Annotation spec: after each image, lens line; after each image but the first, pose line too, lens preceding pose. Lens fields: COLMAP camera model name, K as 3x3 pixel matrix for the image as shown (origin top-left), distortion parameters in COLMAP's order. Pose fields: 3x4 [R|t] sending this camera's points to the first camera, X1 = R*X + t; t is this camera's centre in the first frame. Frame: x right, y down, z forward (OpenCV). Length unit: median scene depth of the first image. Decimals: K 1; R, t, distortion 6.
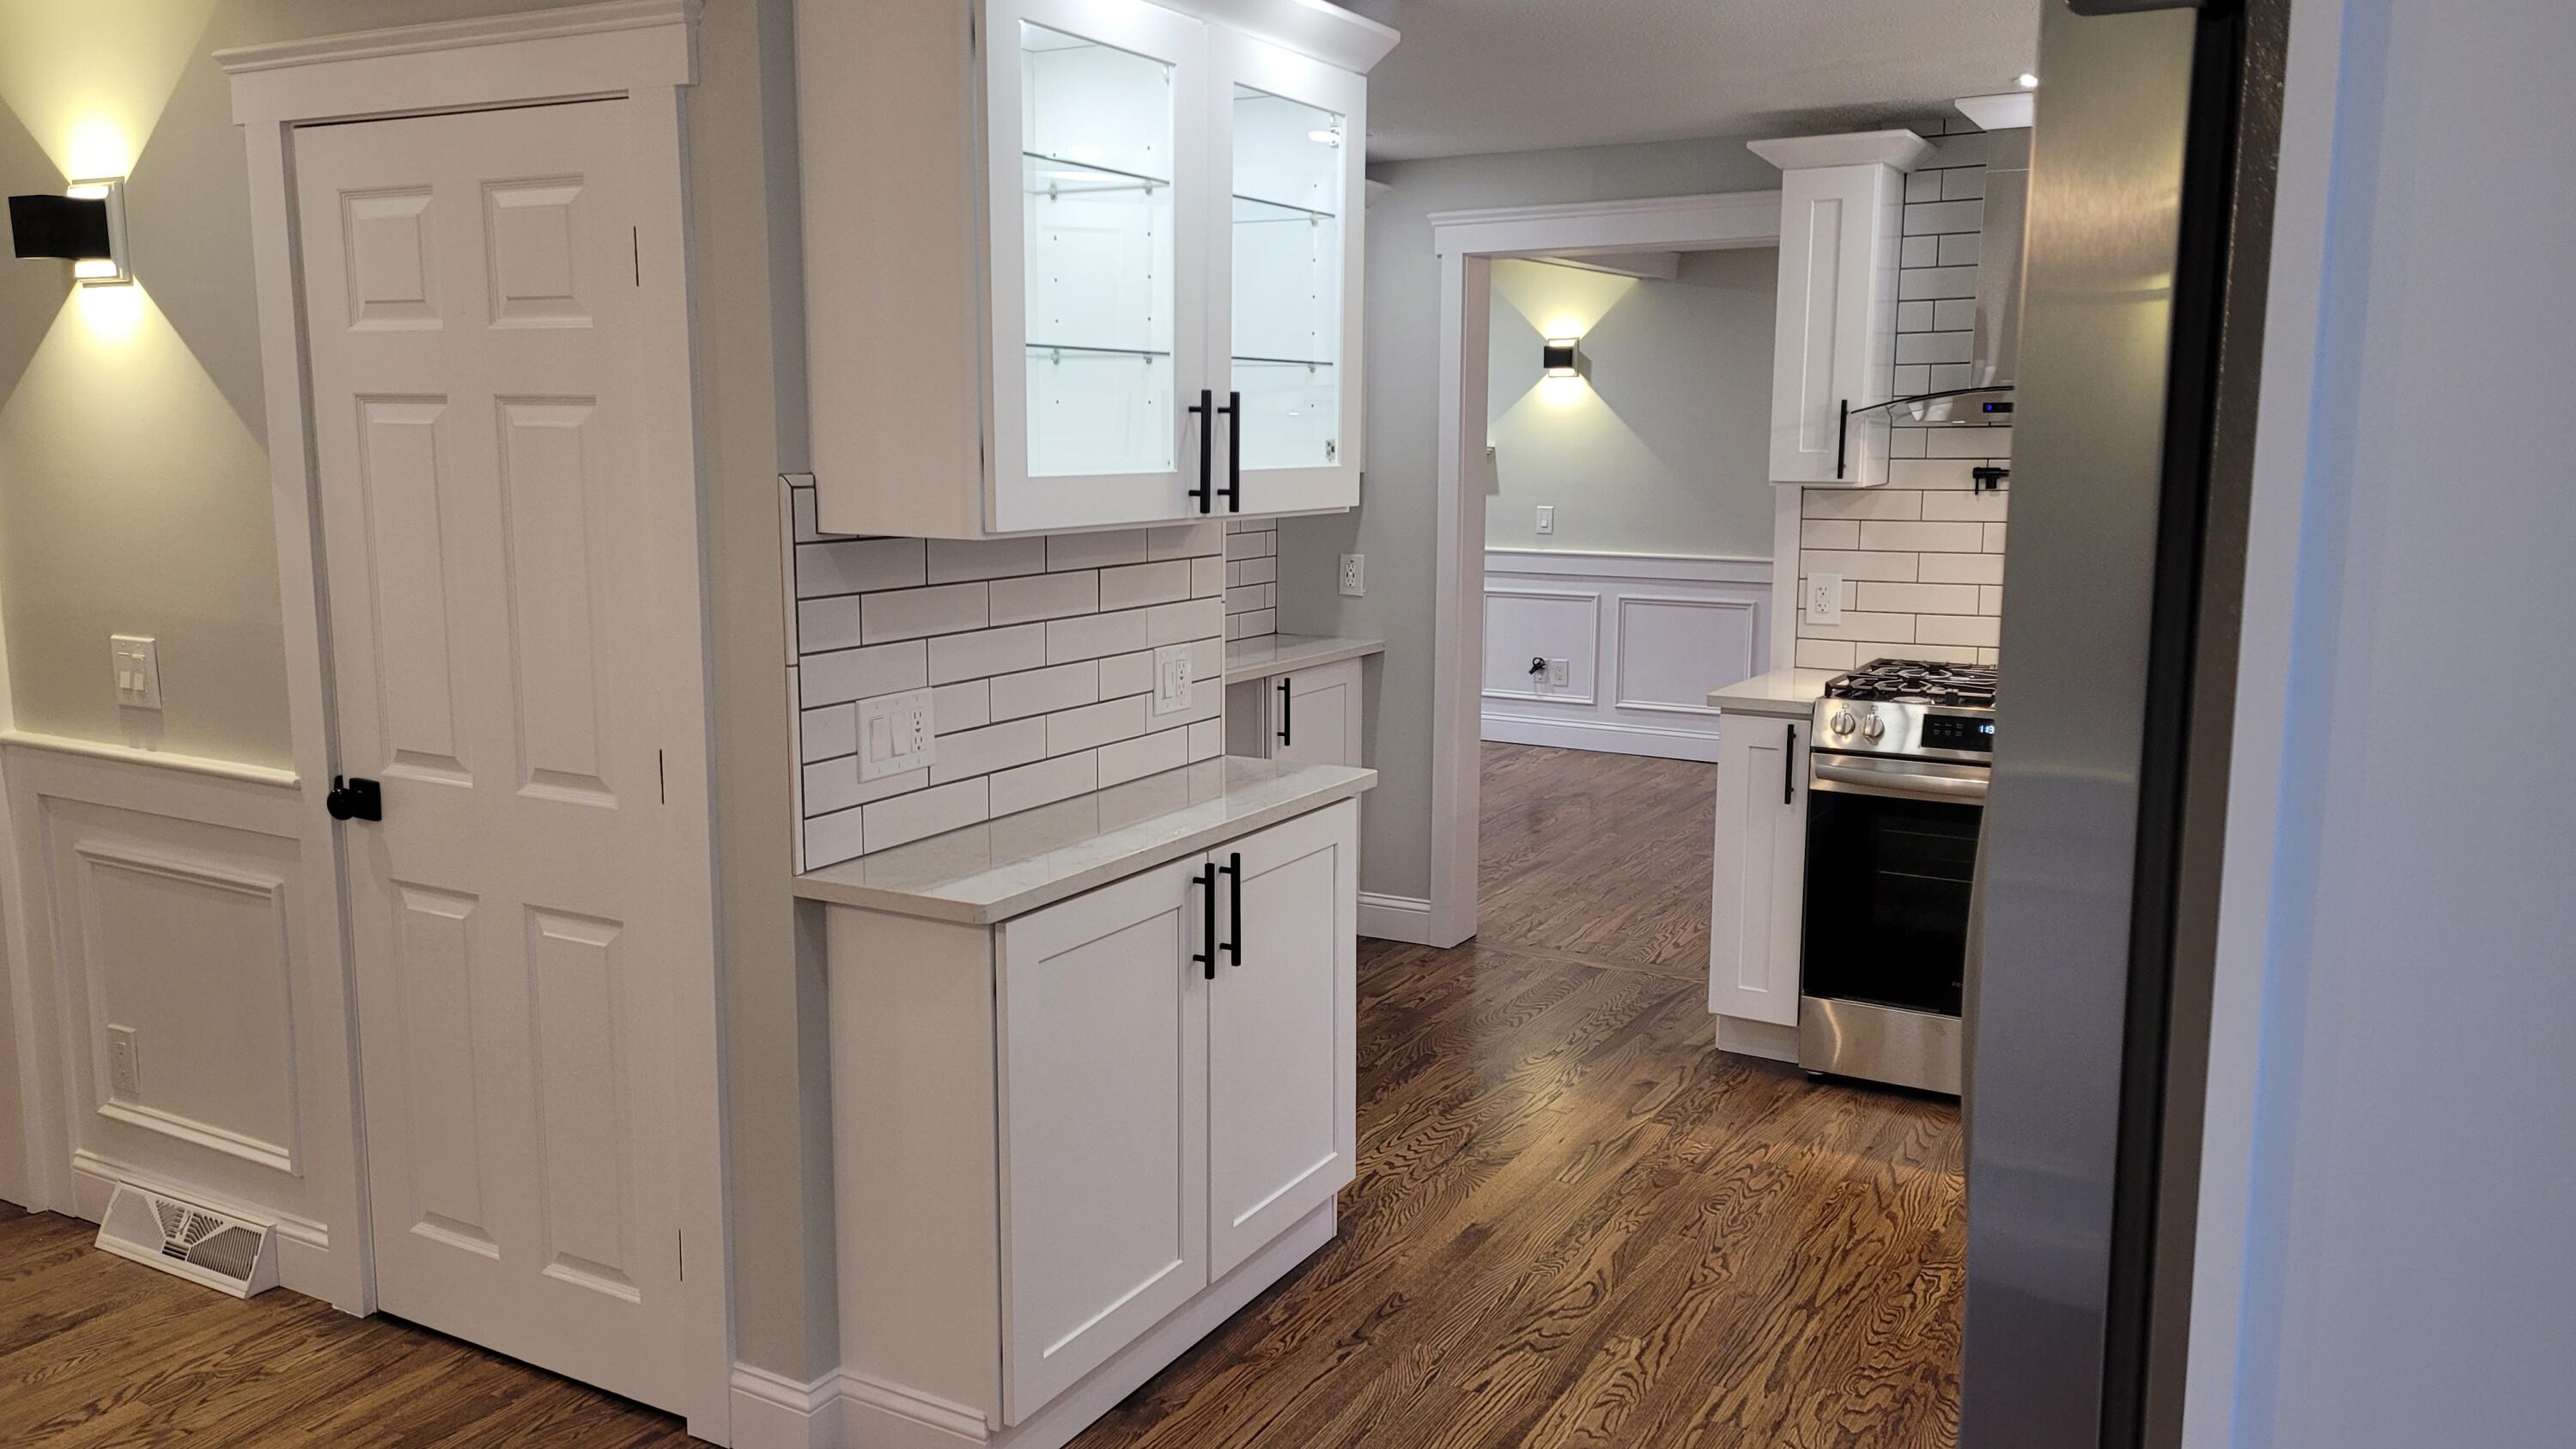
lens RADIAL K [[1926.8, 0, 1275.6], [0, 1926.8, 709.9], [0, 0, 1]] dist [0.050292, -0.000835]
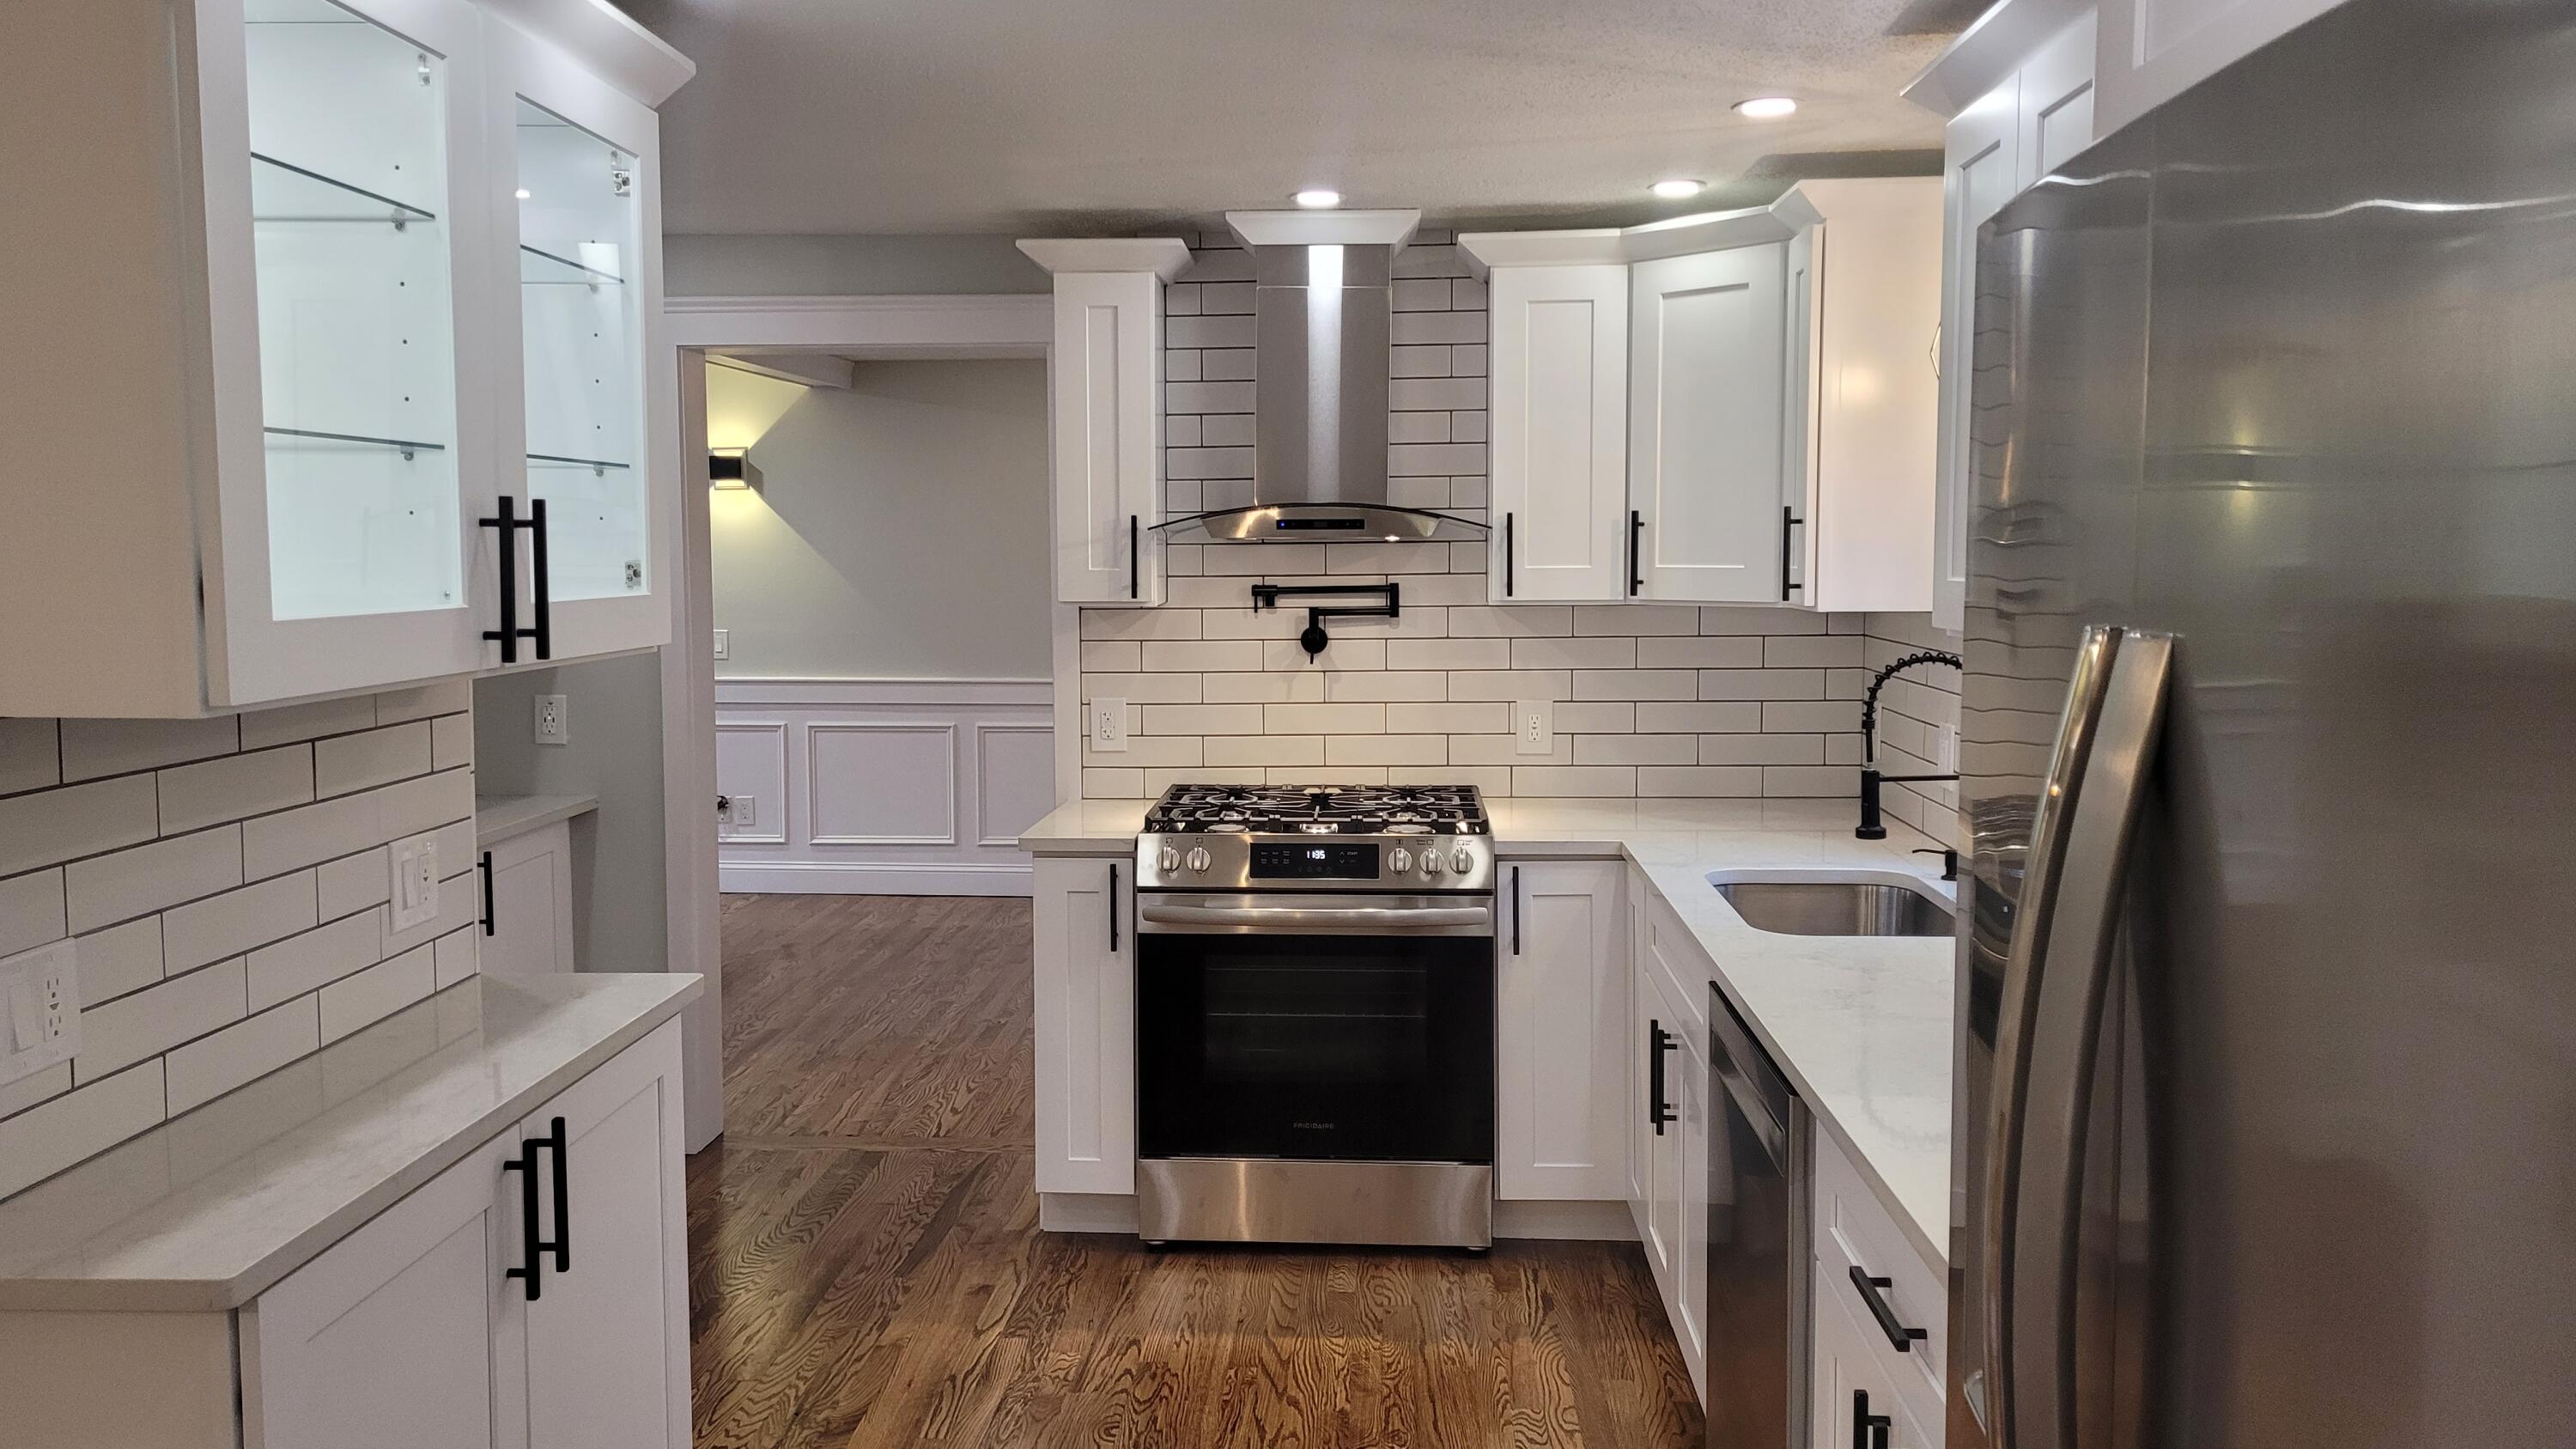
lens RADIAL K [[1922.4, 0, 1278.9], [0, 1922.4, 697.0], [0, 0, 1]] dist [0.071690, -0.049303]
pose [[0.891930, -0.040381, 0.450366, -0.072567], [0.069673, 0.996383, -0.048645, -0.021613], [-0.446773, 0.074766, 0.891518, 0.140096]]
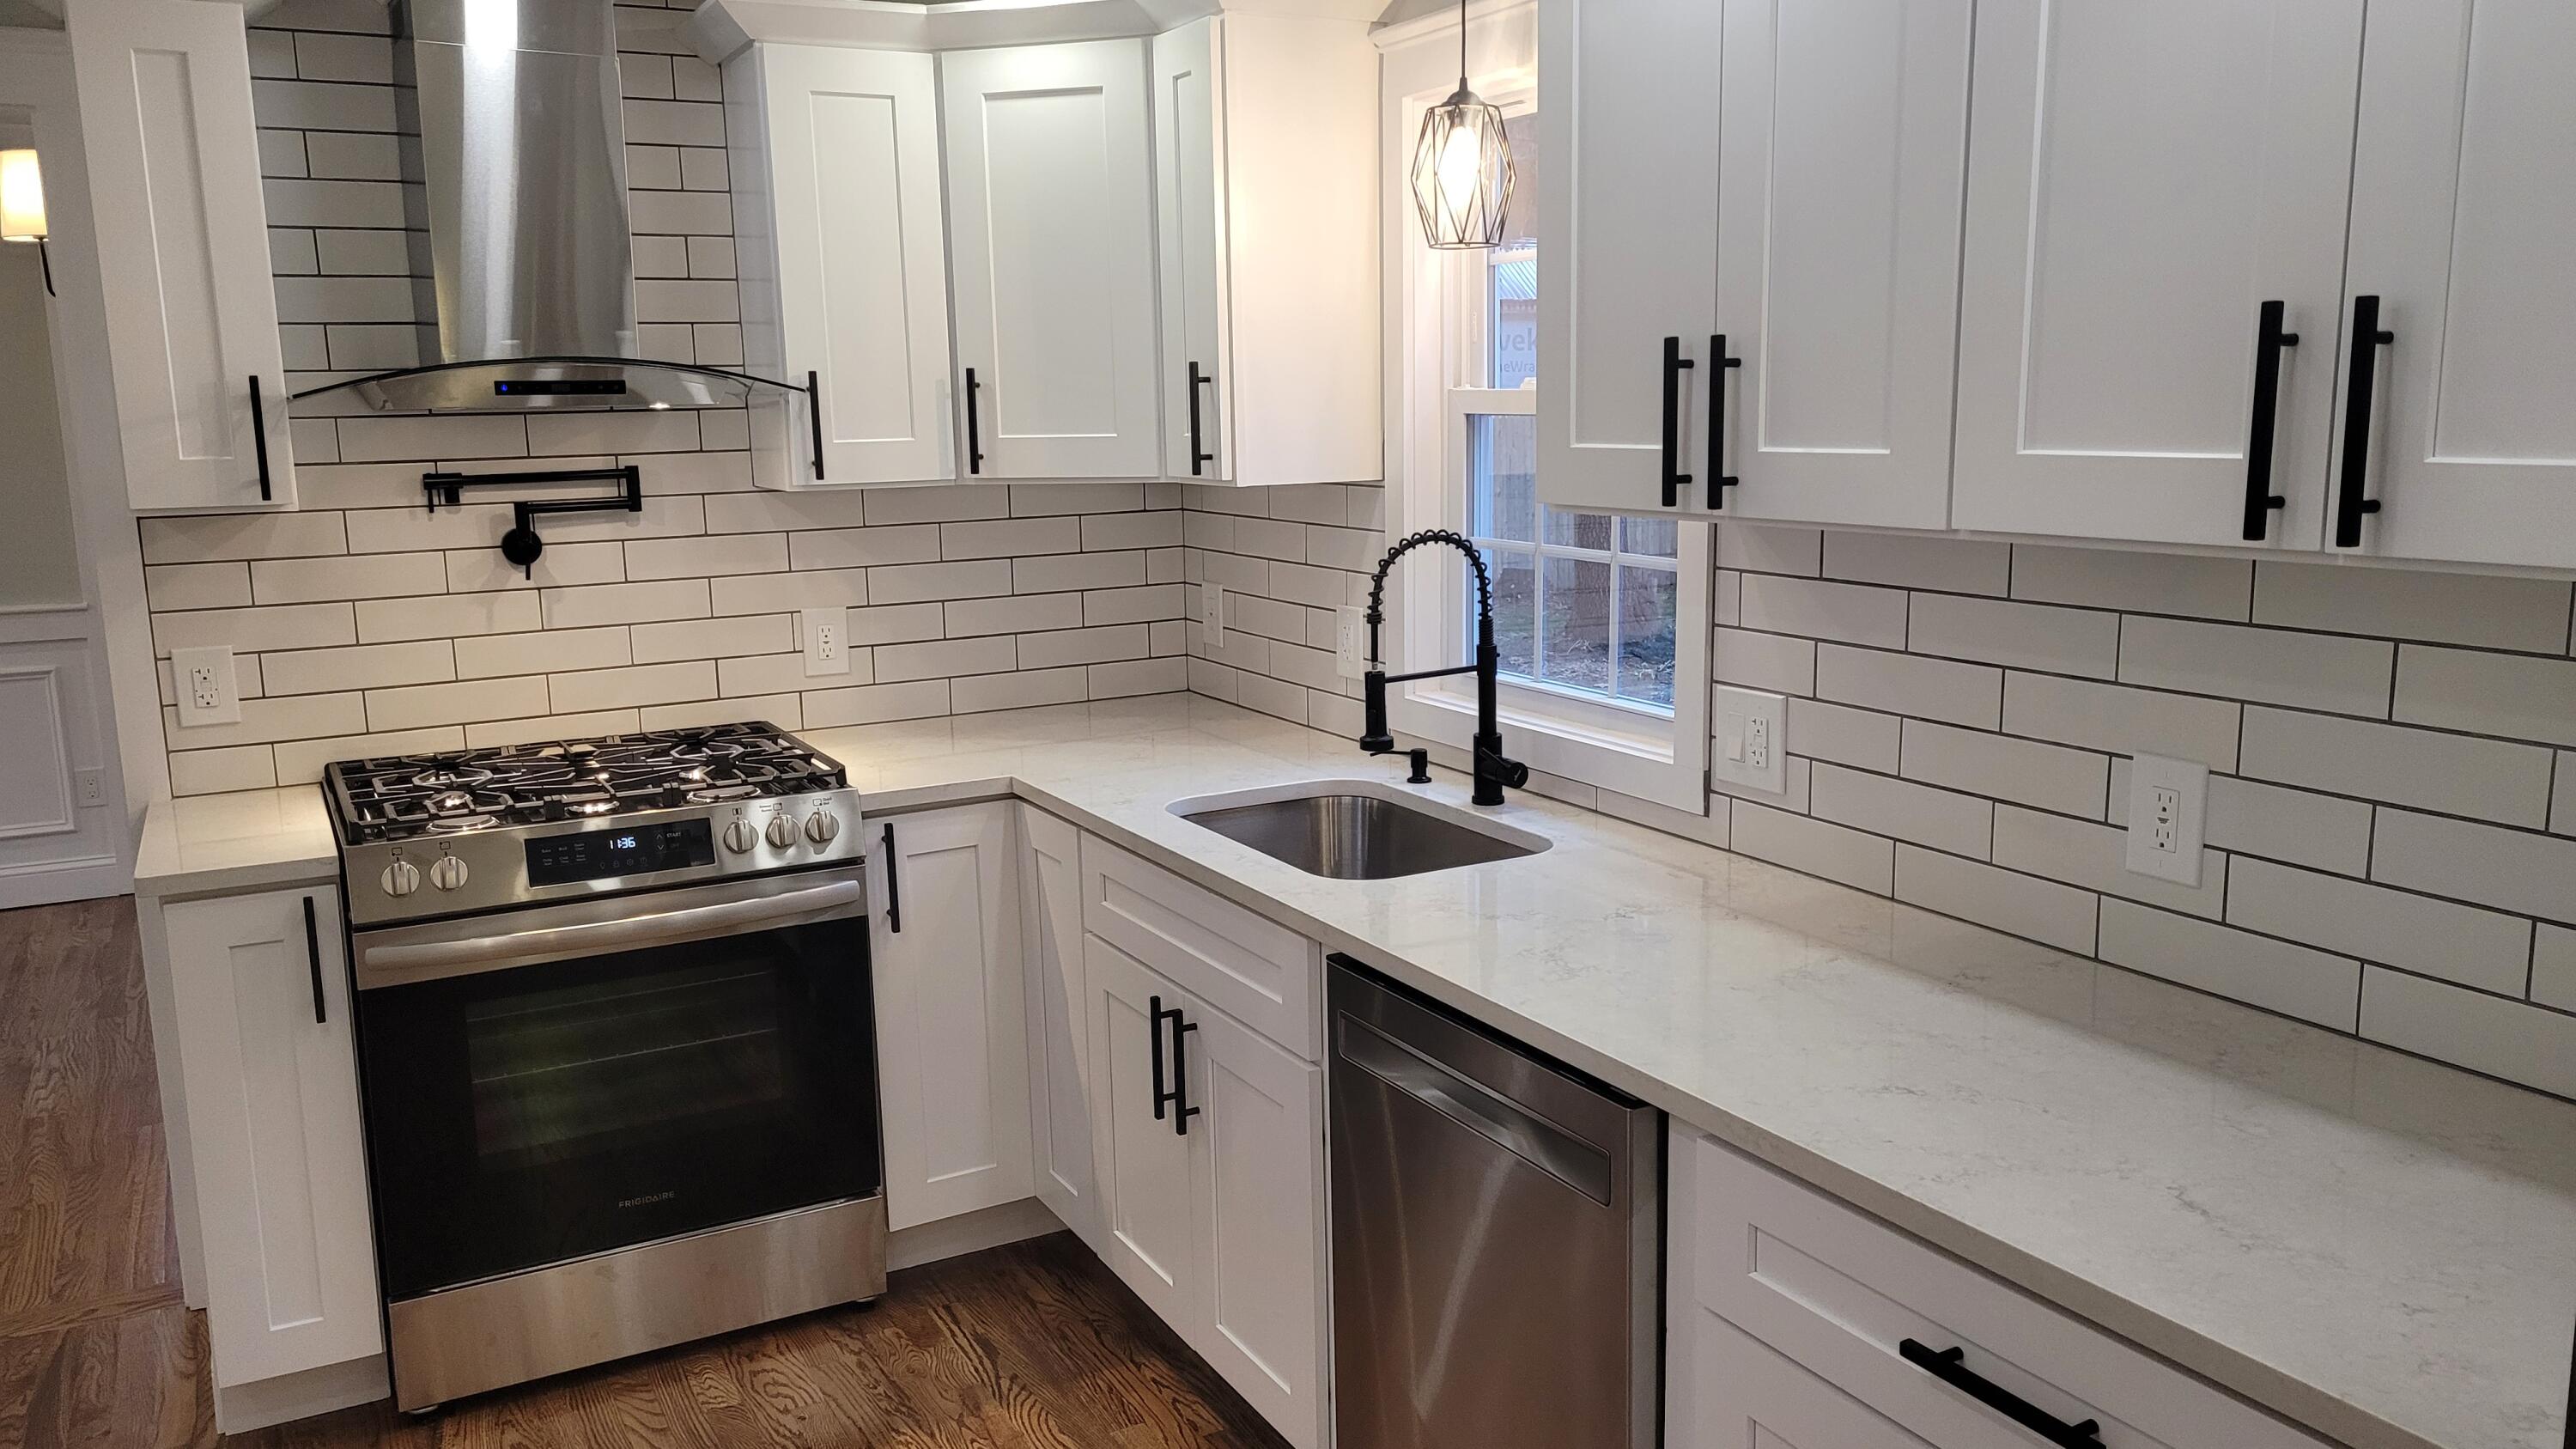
lens RADIAL K [[1928.7, 0, 1288.0], [0, 1928.7, 724.5], [0, 0, 1]] dist [0.063545, -0.049326]
pose [[0.515264, -0.156915, 0.842544, -0.092671], [0.143469, 0.985016, 0.095709, -0.062161], [-0.844938, 0.071563, 0.530055, 0.392333]]
